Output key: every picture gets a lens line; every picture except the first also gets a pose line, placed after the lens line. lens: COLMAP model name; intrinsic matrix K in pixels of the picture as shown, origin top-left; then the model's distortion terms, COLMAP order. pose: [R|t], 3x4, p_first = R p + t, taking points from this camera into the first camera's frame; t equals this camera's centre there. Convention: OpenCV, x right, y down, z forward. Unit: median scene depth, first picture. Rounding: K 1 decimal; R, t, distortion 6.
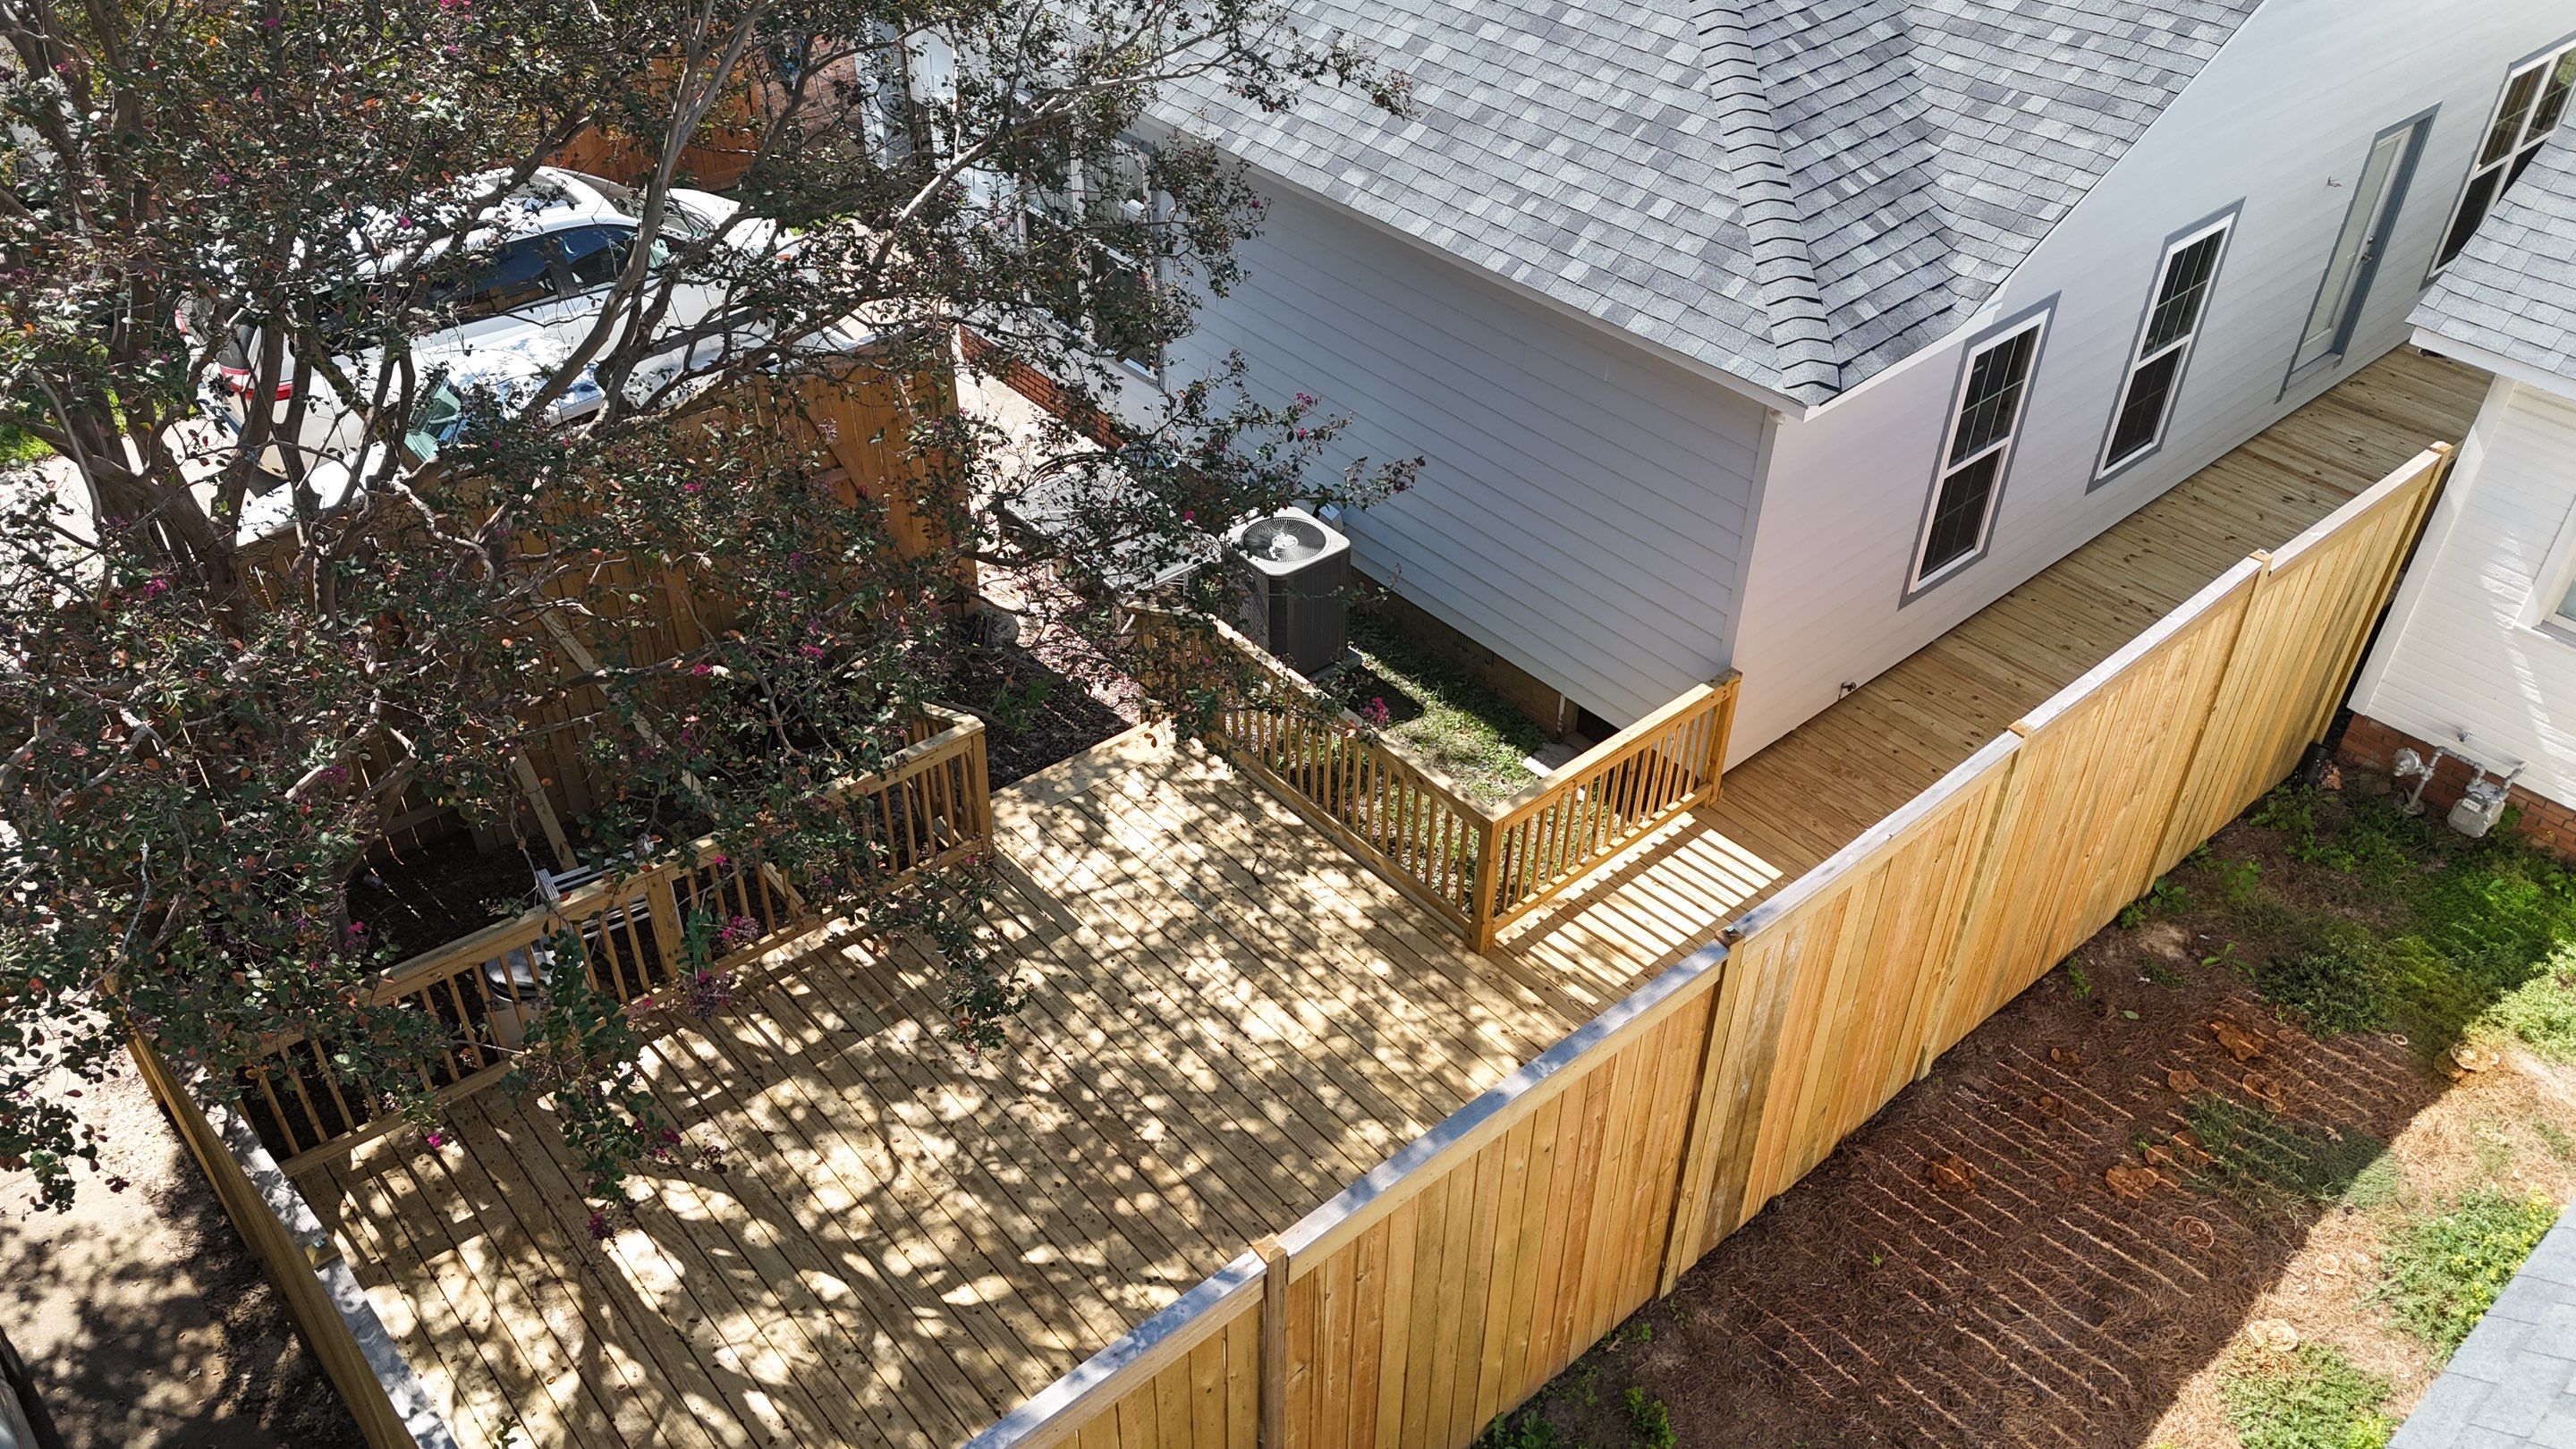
lens RADIAL K [[1882.1, 0, 1294.1], [0, 1882.1, 724.5], [0, 0, 1]] dist [0.070699, -0.062896]
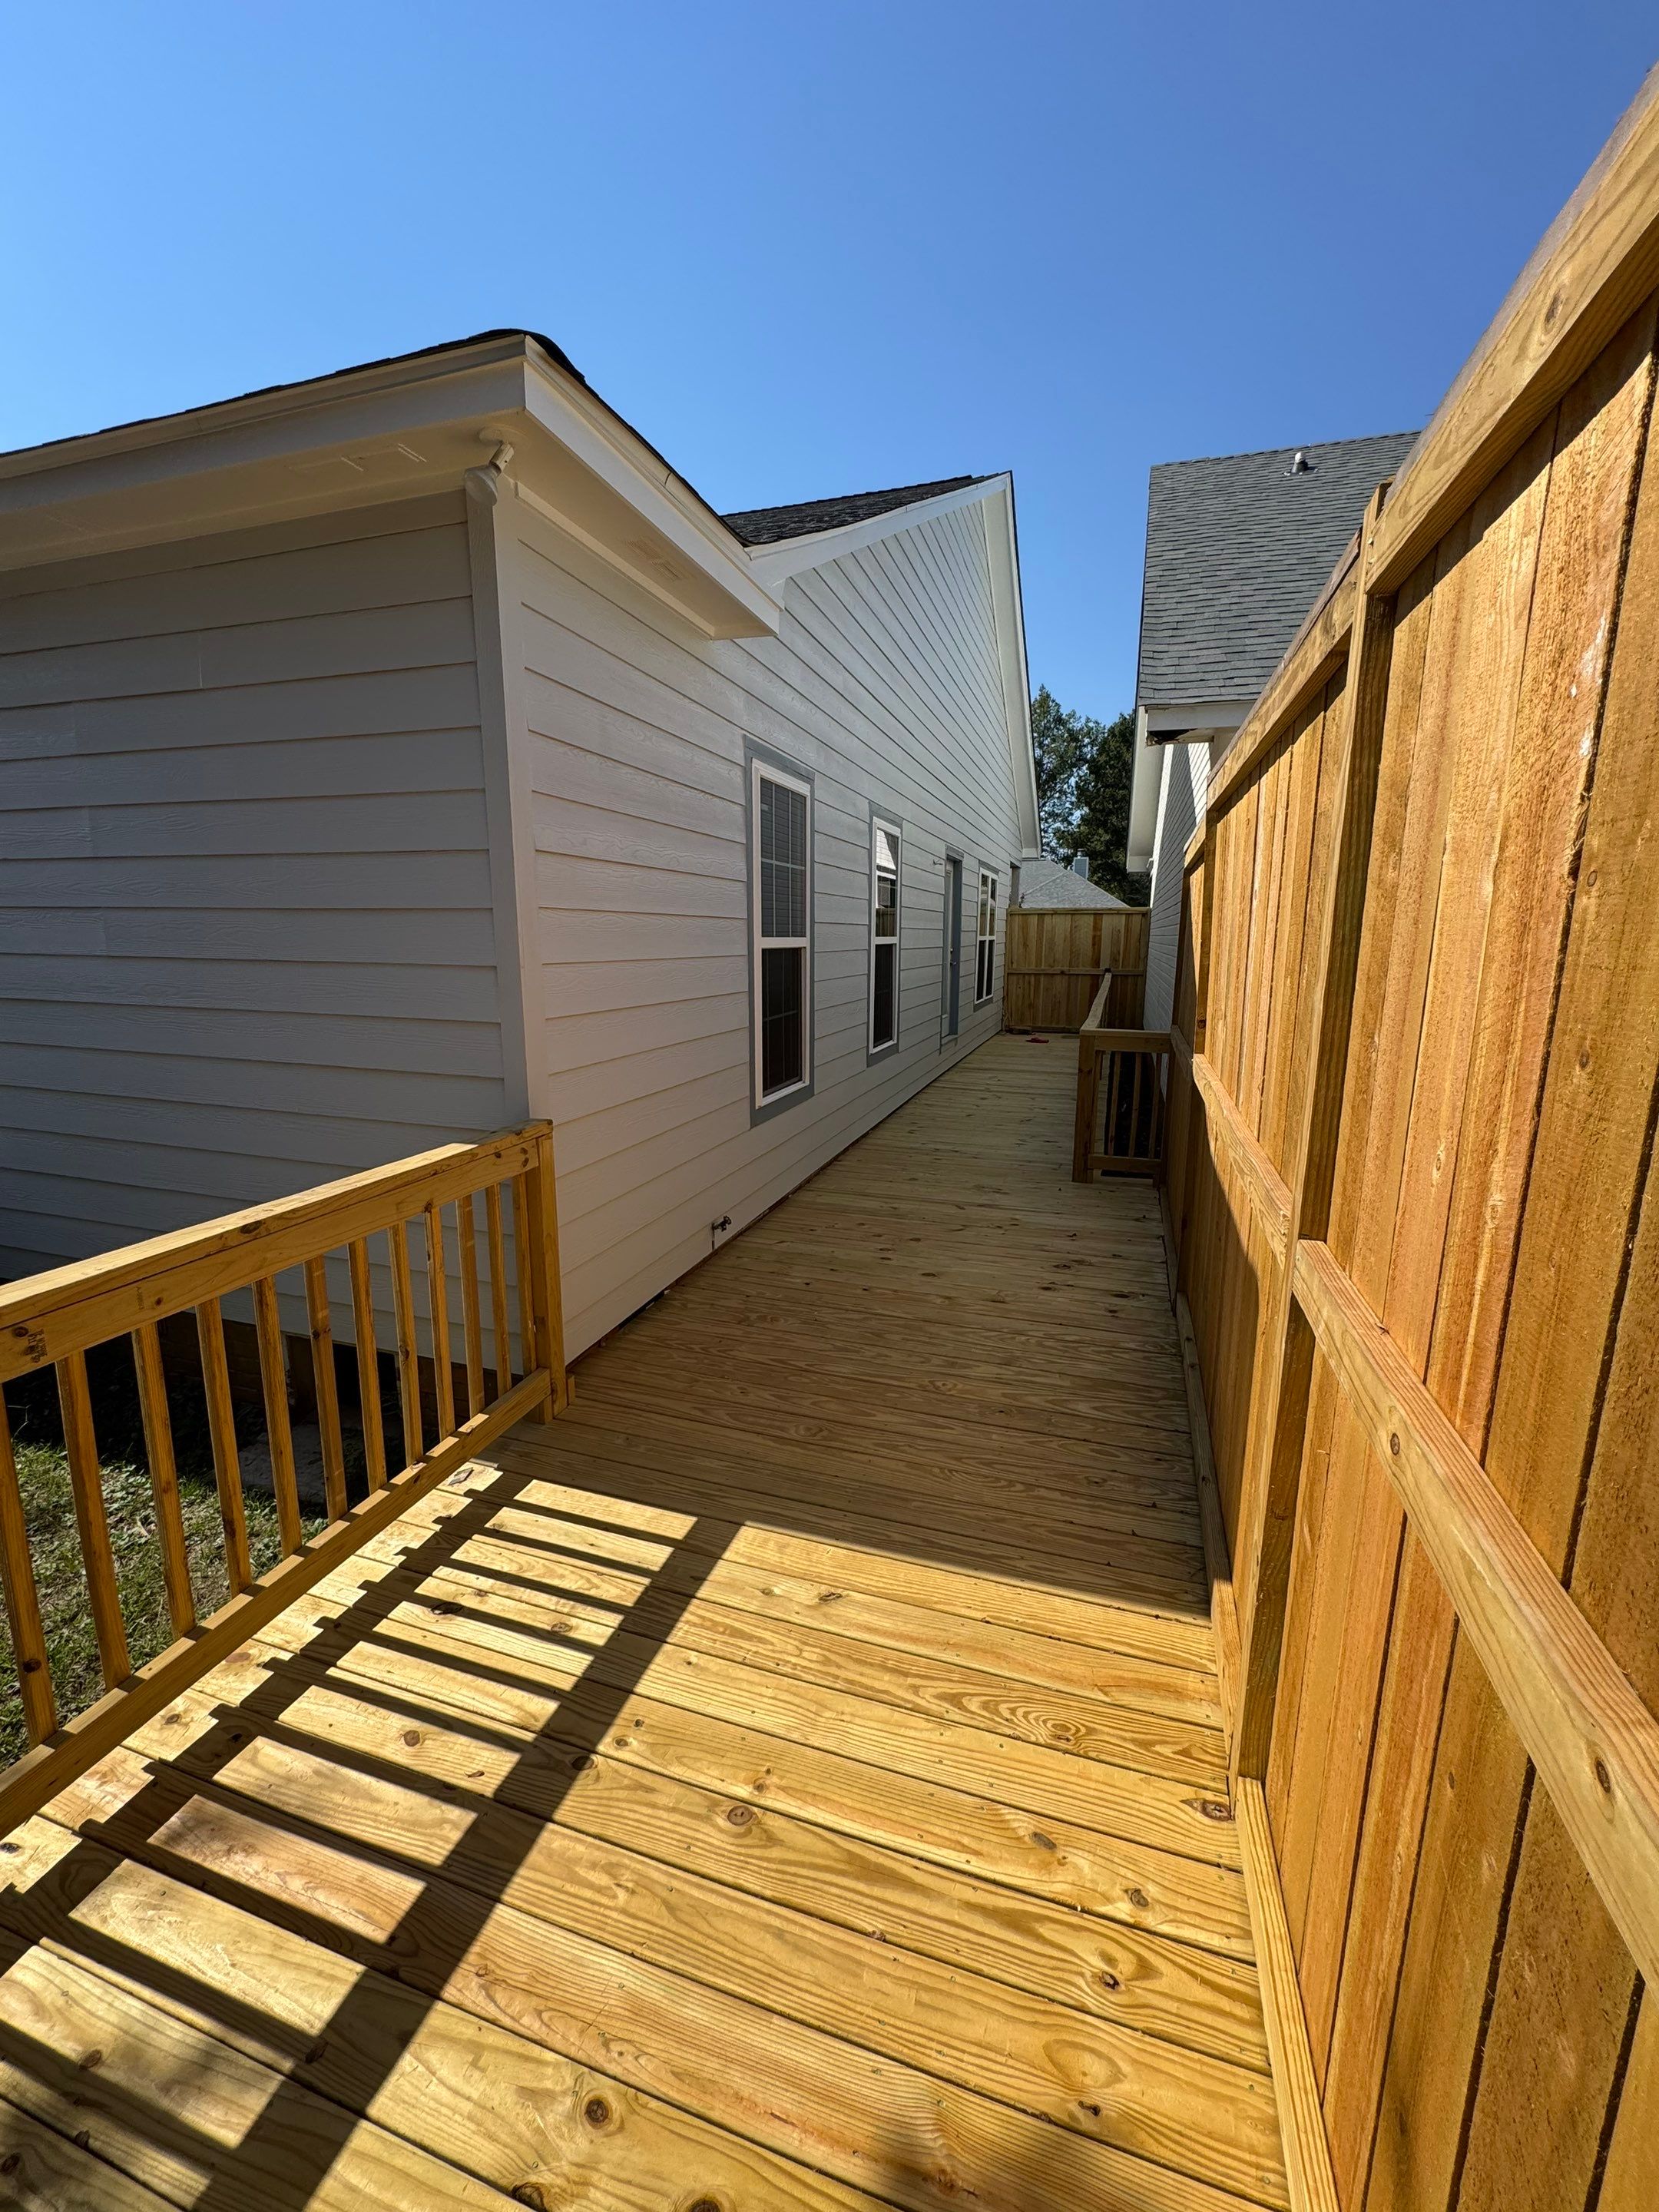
lens RADIAL K [[883.5, 0, 835.8], [0, 883.5, 1106.4], [0, 0, 1]] dist [-0.001927, -0.000149]
pose [[0.858899, -0.108374, 0.500547, 0.180113], [0.316840, 0.880313, -0.353074, 0.083430], [-0.402374, 0.461849, 0.790437, 0.758227]]
